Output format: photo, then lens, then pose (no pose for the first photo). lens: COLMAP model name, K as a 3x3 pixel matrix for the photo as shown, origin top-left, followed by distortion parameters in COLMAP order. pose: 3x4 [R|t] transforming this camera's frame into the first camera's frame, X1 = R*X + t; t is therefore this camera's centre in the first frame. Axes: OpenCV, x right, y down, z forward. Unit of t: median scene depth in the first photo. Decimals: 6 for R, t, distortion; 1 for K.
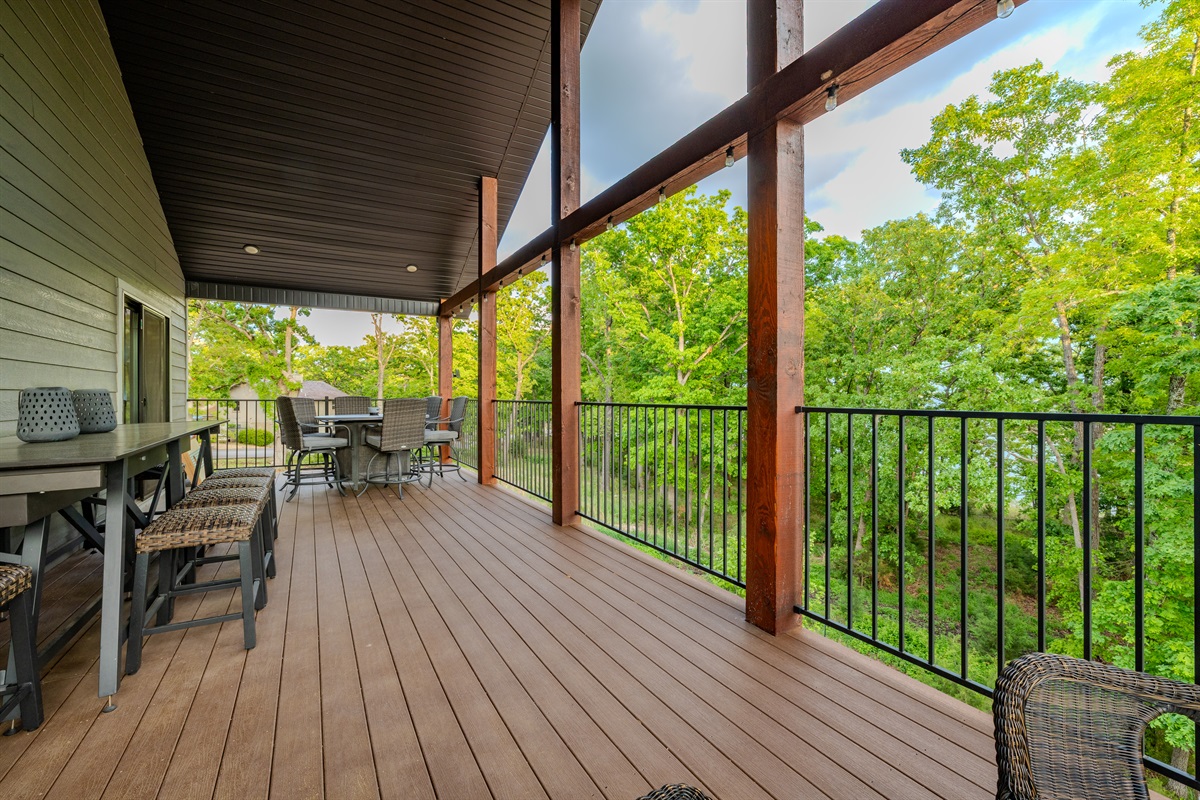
lens RADIAL K [[505.0, 0, 599.9], [0, 505.0, 398.1], [0, 0, 1]] dist [0.001452, -0.000327]
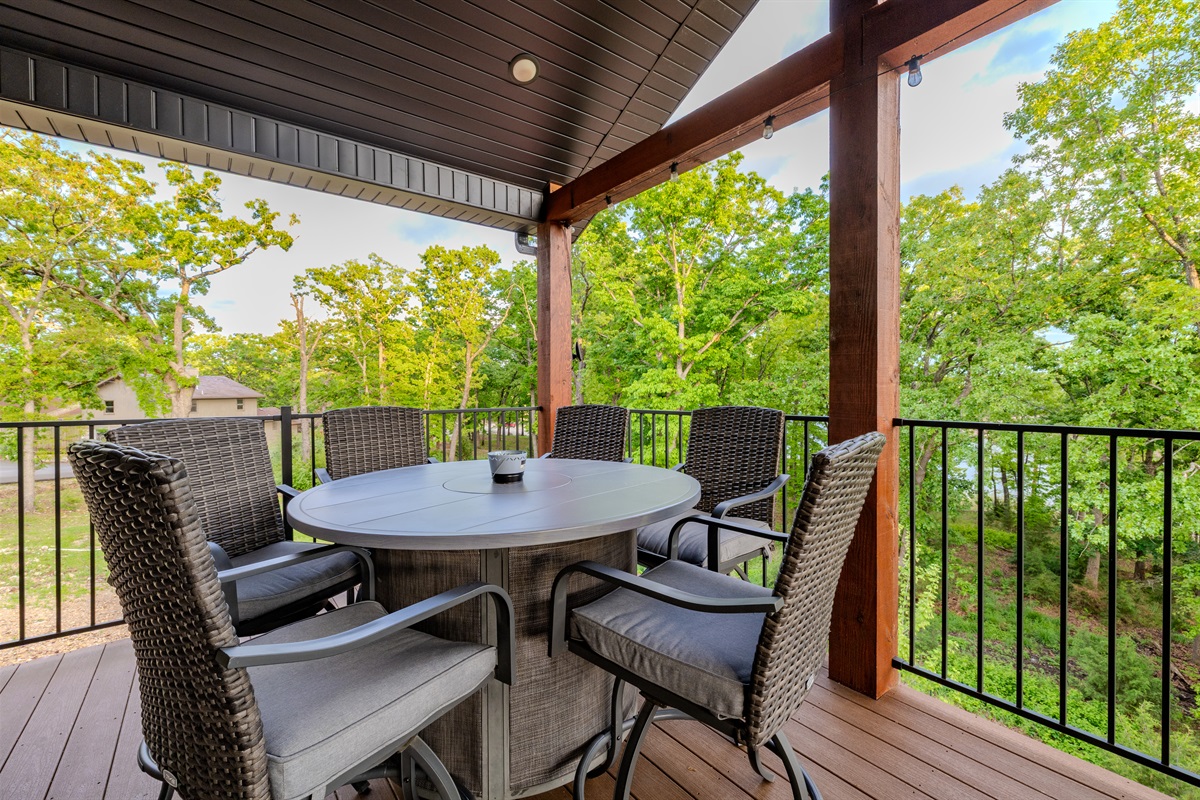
lens RADIAL K [[505.0, 0, 598.3], [0, 505.0, 396.5], [0, 0, 1]] dist [0.001452, -0.000327]
pose [[0.990435, -0.007655, 0.137771, -0.097662], [0.006698, 0.999950, 0.007410, -0.003265], [-0.137821, -0.006417, 0.990436, 0.161528]]
